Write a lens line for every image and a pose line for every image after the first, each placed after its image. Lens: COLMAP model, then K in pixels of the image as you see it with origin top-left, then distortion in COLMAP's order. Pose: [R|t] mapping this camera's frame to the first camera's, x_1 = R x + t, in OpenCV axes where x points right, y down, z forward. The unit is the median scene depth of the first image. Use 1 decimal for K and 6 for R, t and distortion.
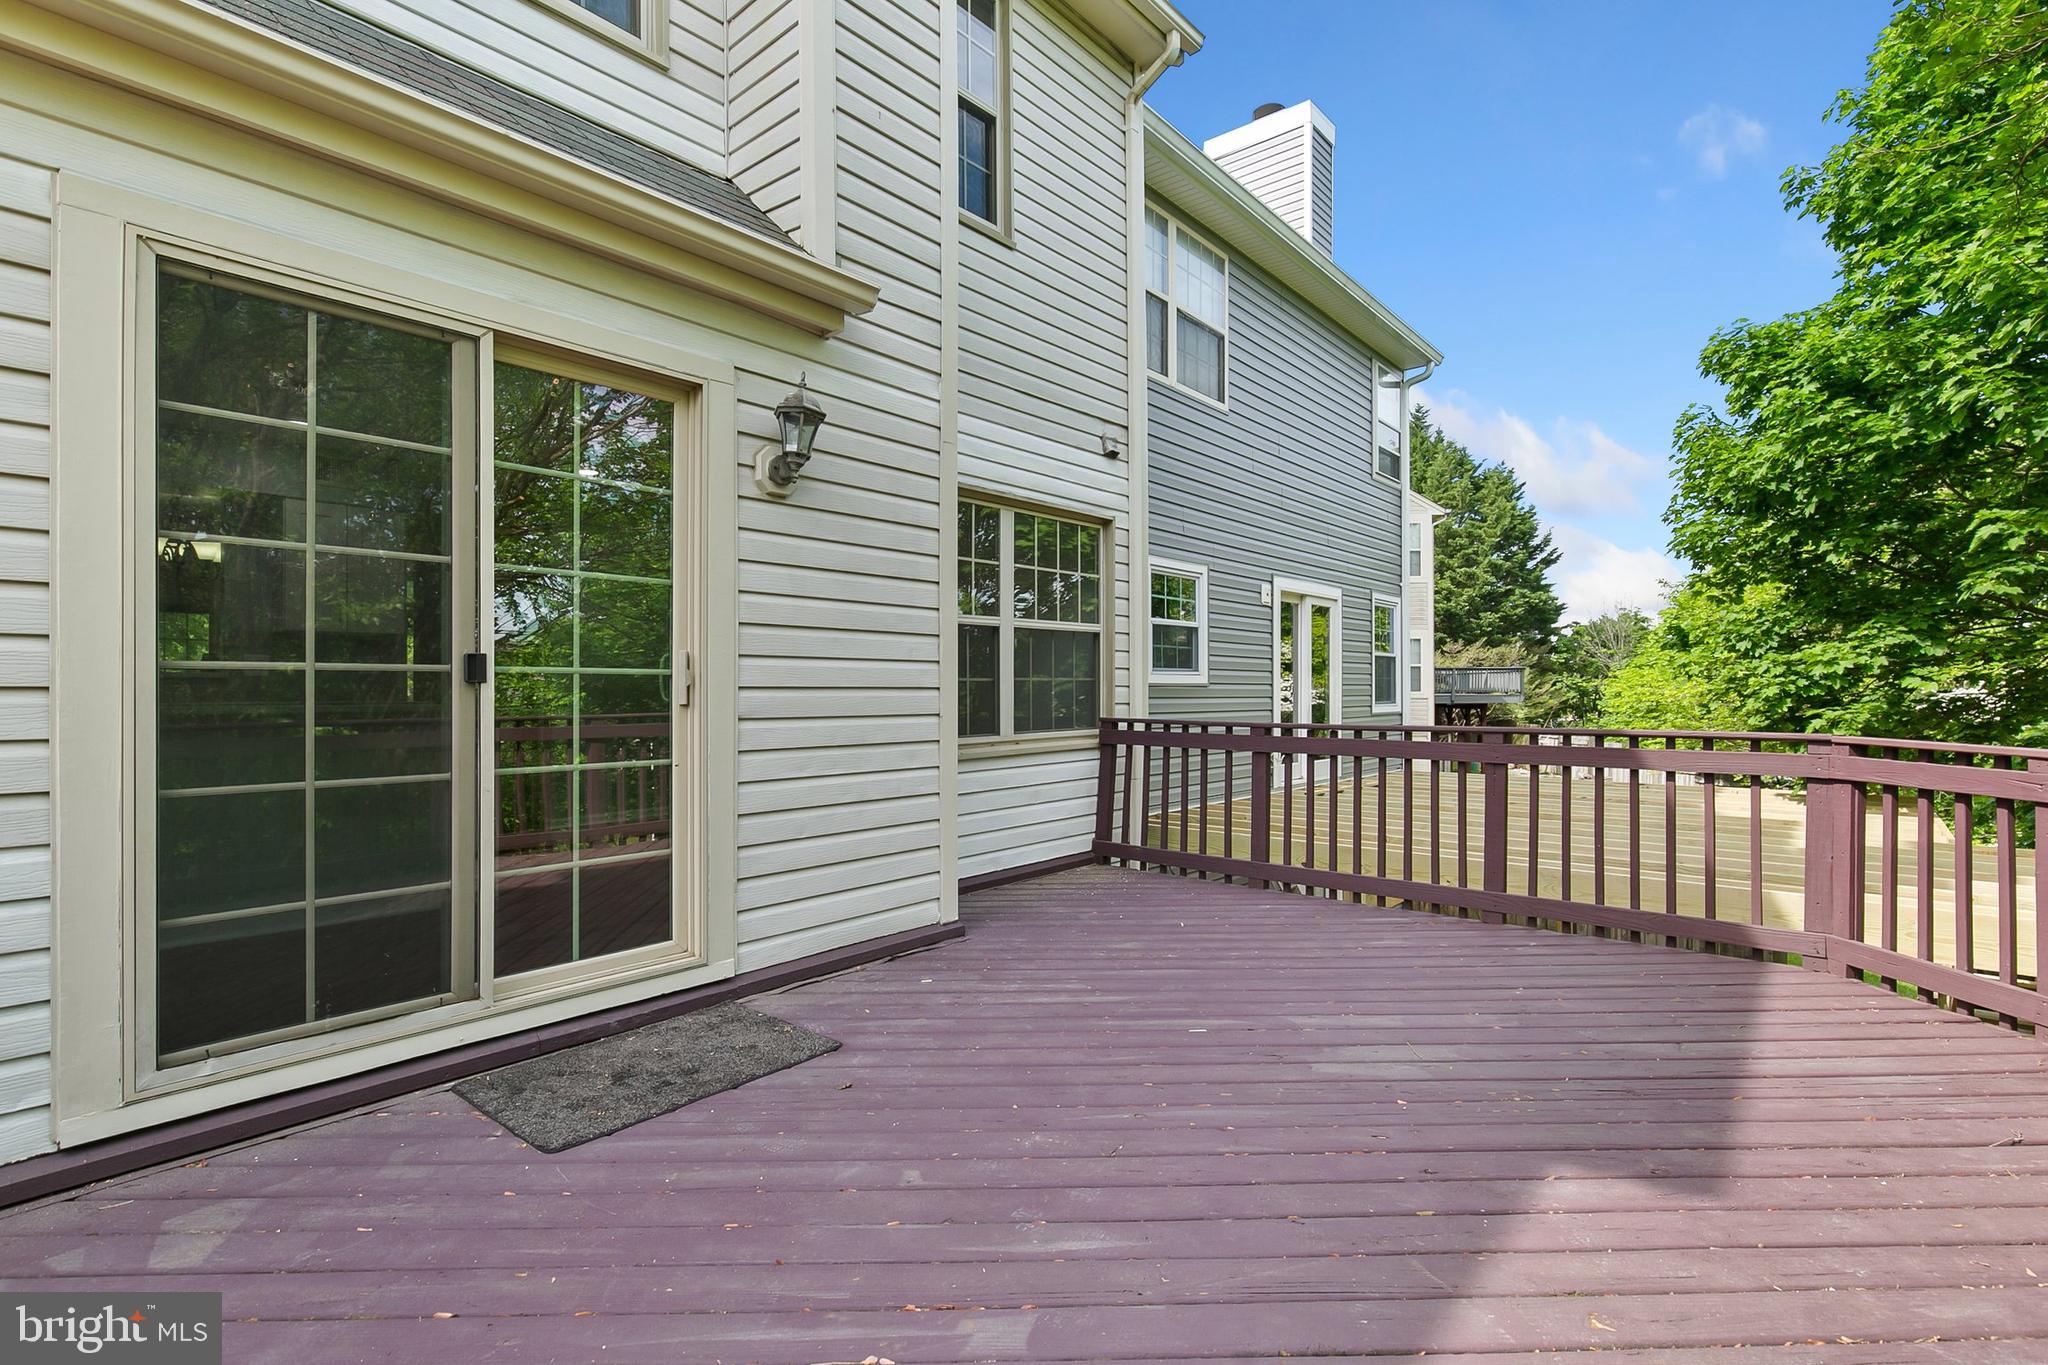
lens RADIAL K [[955.5, 0, 1024.0], [0, 955.5, 682.5], [0, 0, 1]] dist [-0.000439, -0.000039]
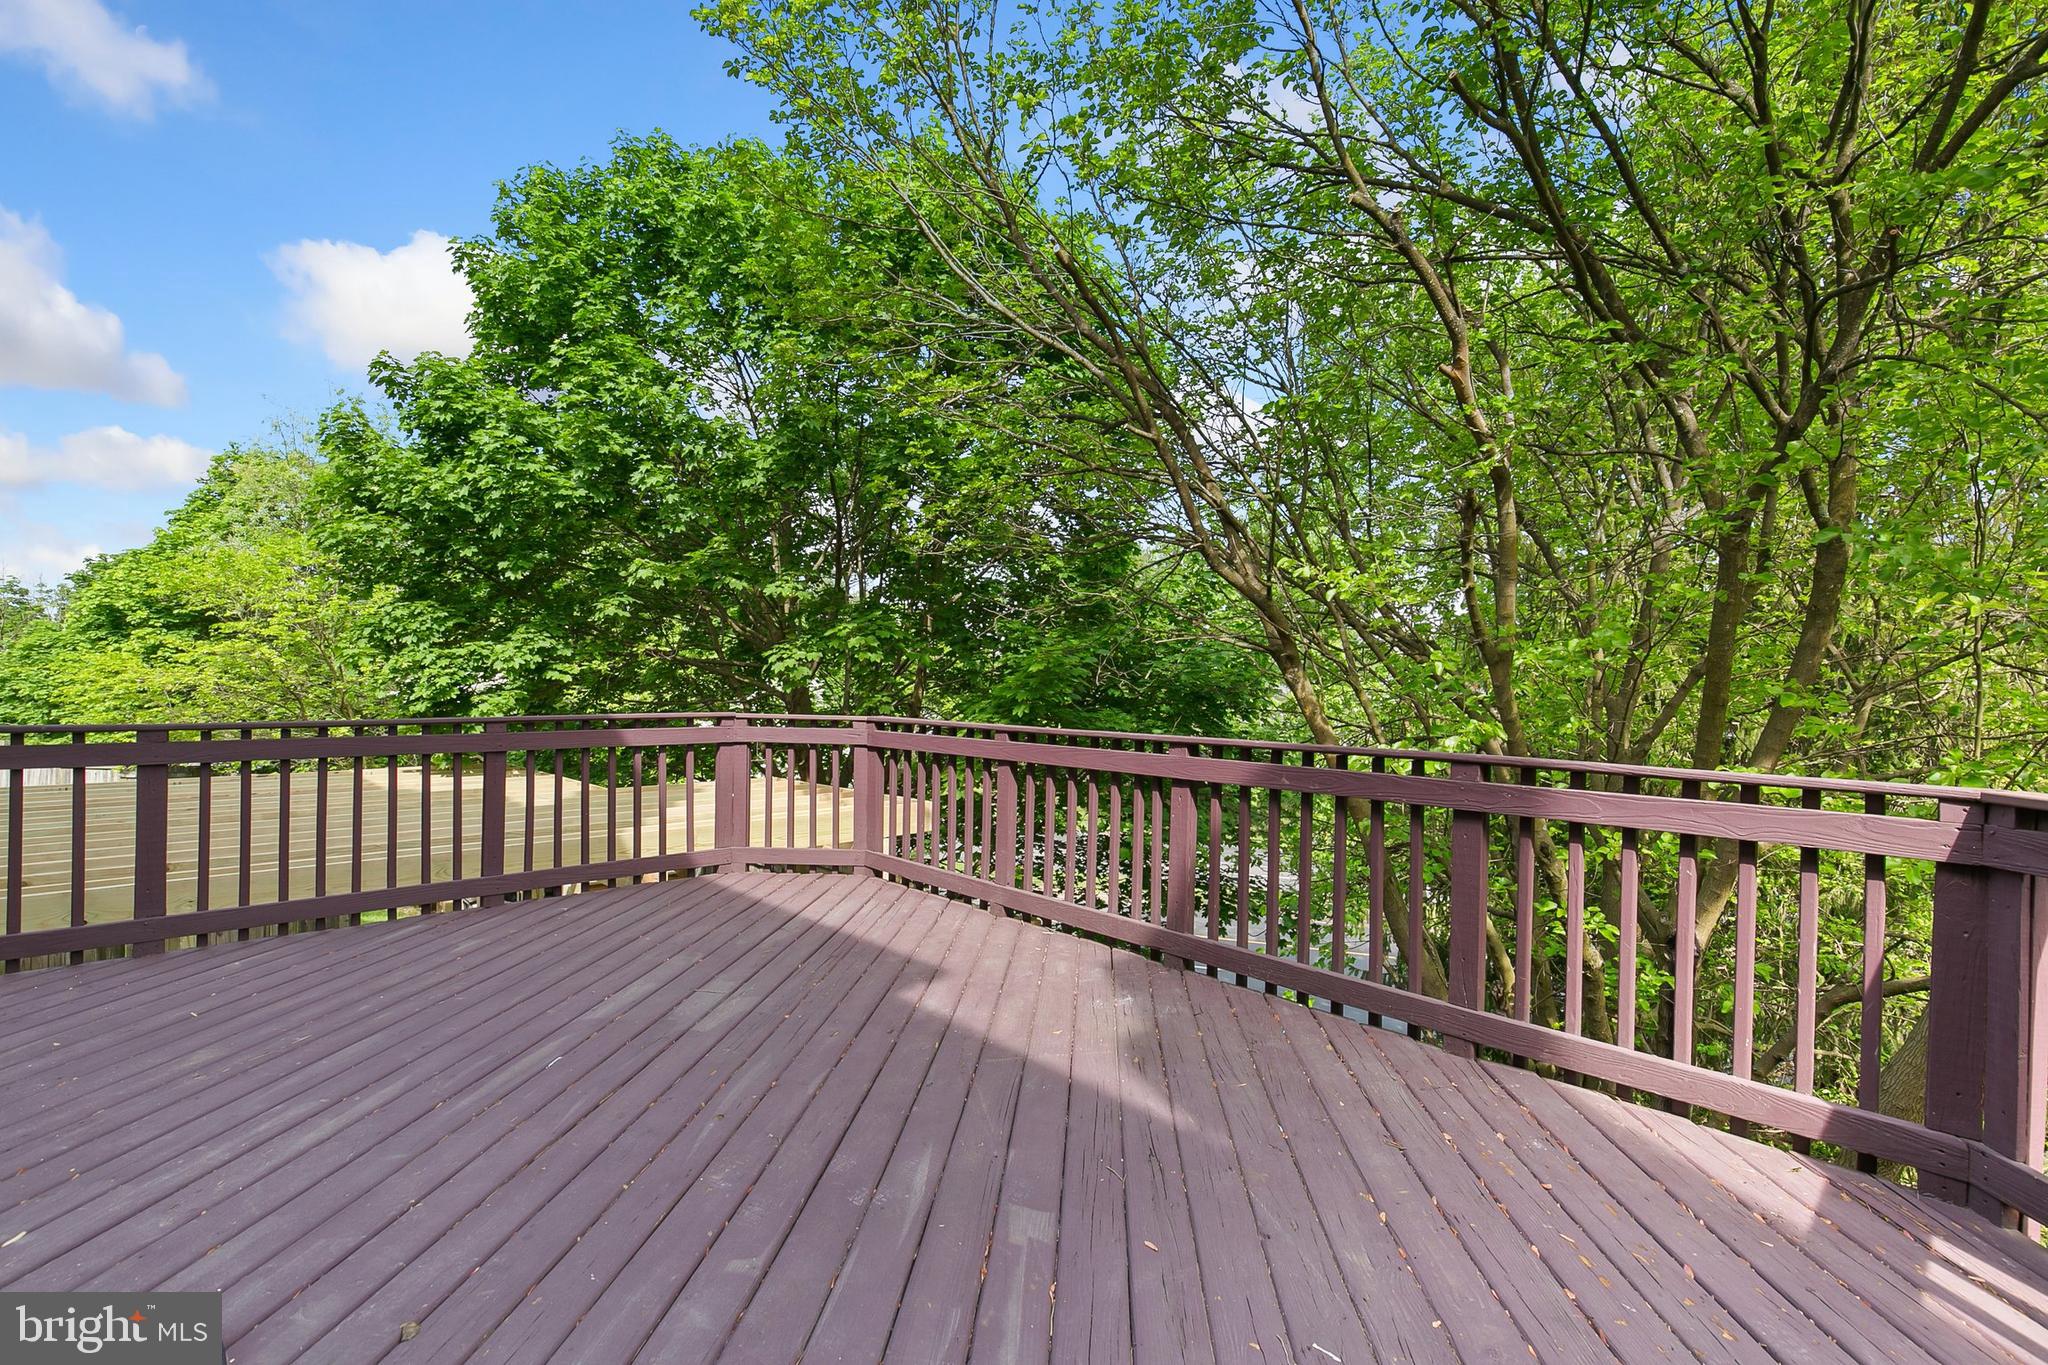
lens RADIAL K [[907.8, 0, 1012.9], [0, 907.8, 697.3], [0, 0, 1]] dist [-0.000131, -0.000291]
pose [[0.121937, -0.013237, 0.992450, -0.349608], [-0.018320, 0.999711, 0.015585, -0.000816], [-0.992369, -0.020082, 0.121659, 0.269506]]
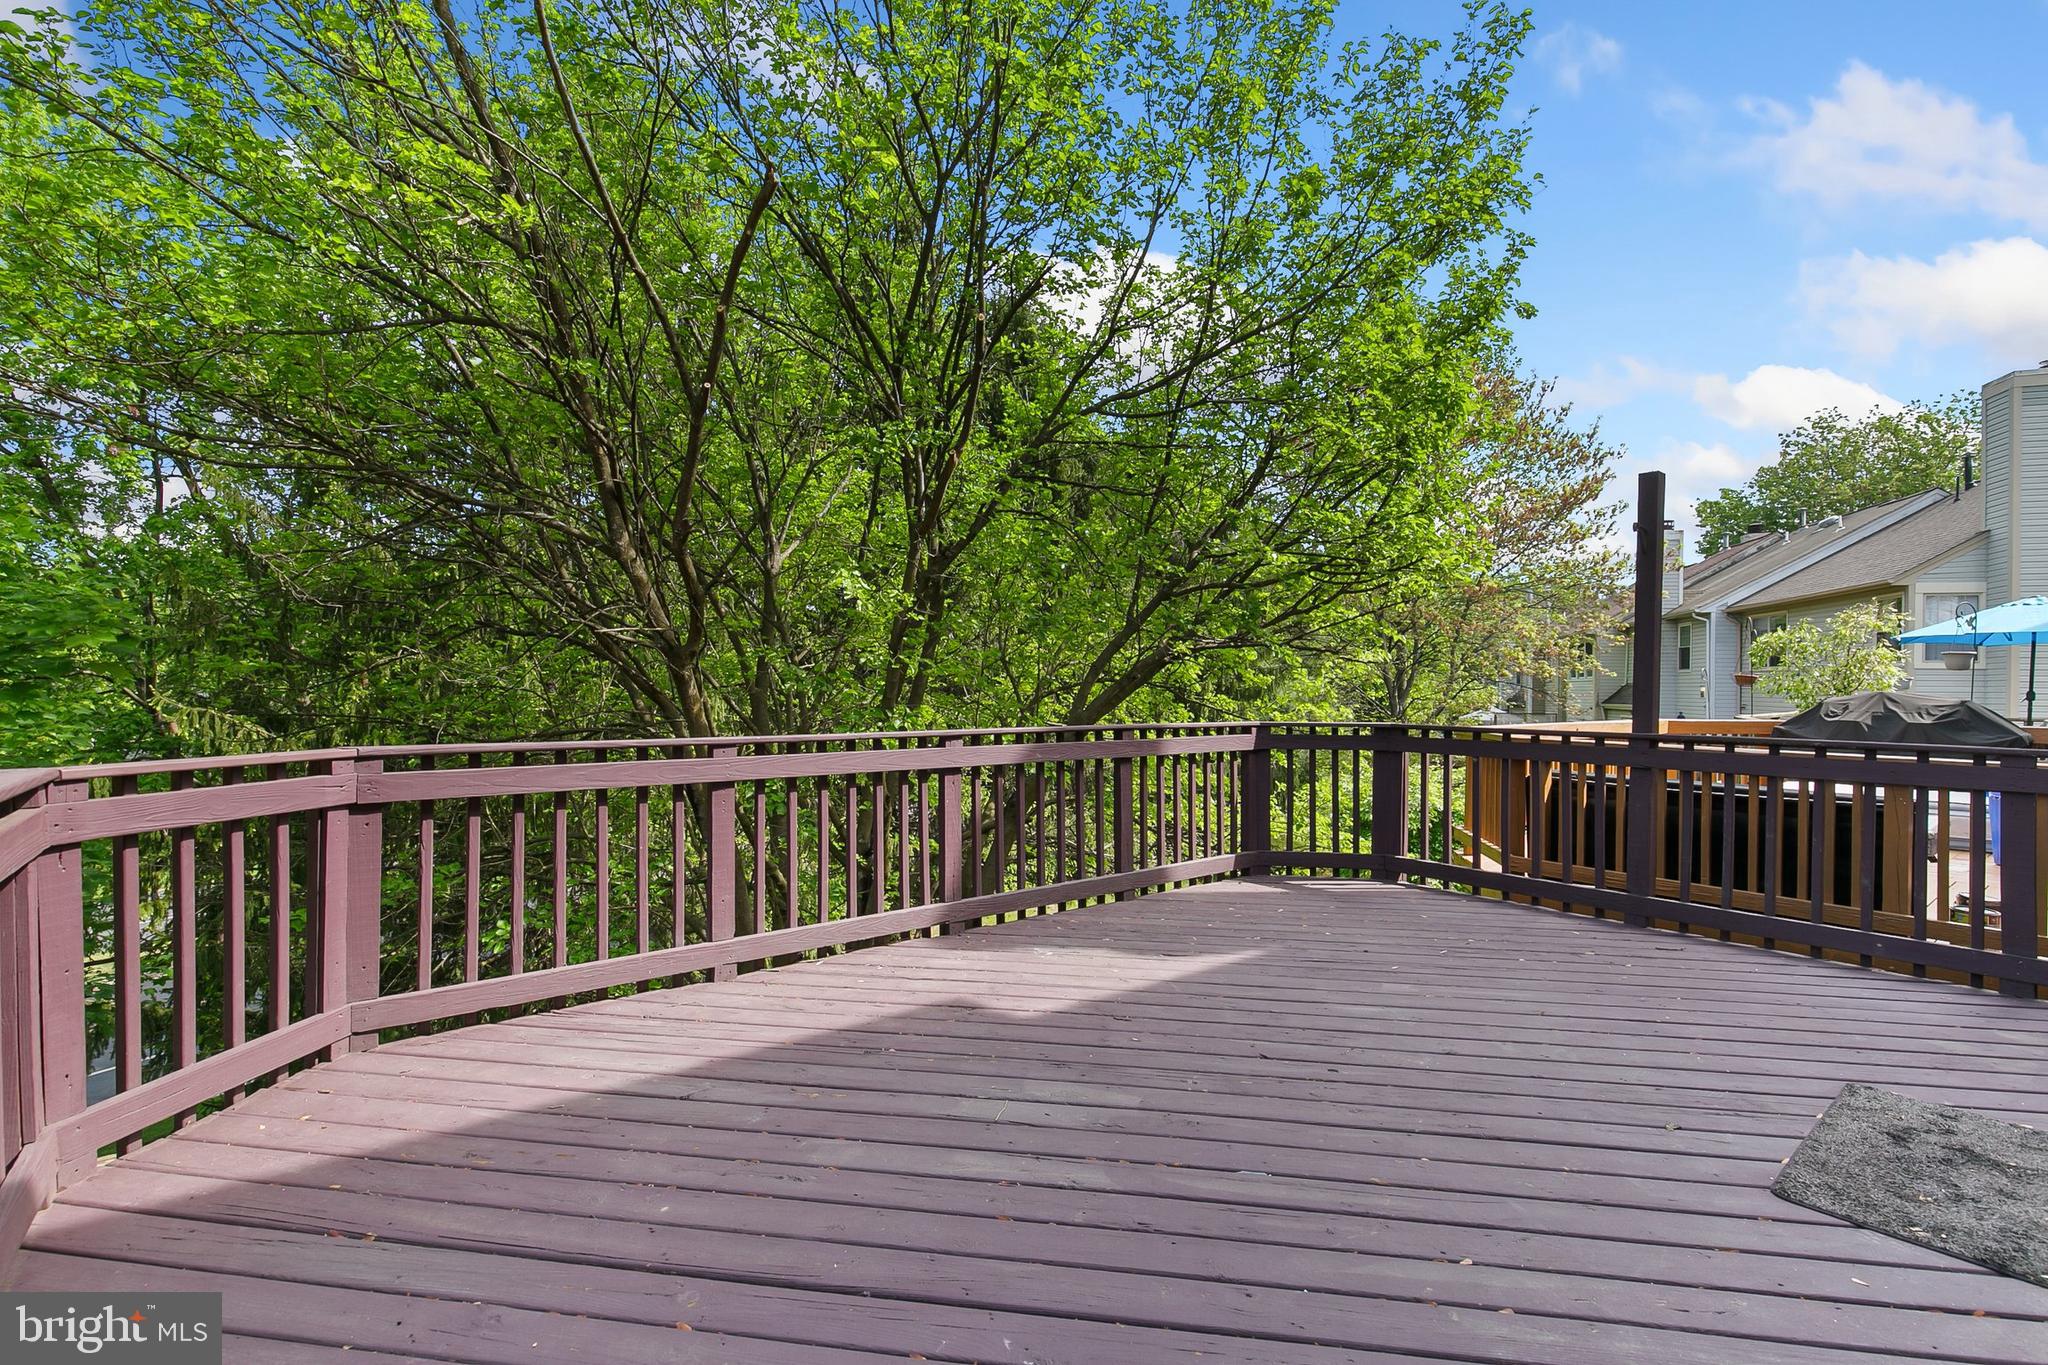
lens RADIAL K [[929.3, 0, 1018.8], [0, 929.3, 694.1], [0, 0, 1]] dist [0.008602, -0.001894]
pose [[-0.982320, -0.015365, 0.186580, 0.132552], [-0.013777, 0.999857, 0.009808, -0.000743], [-0.186704, 0.007065, -0.982391, 0.980960]]
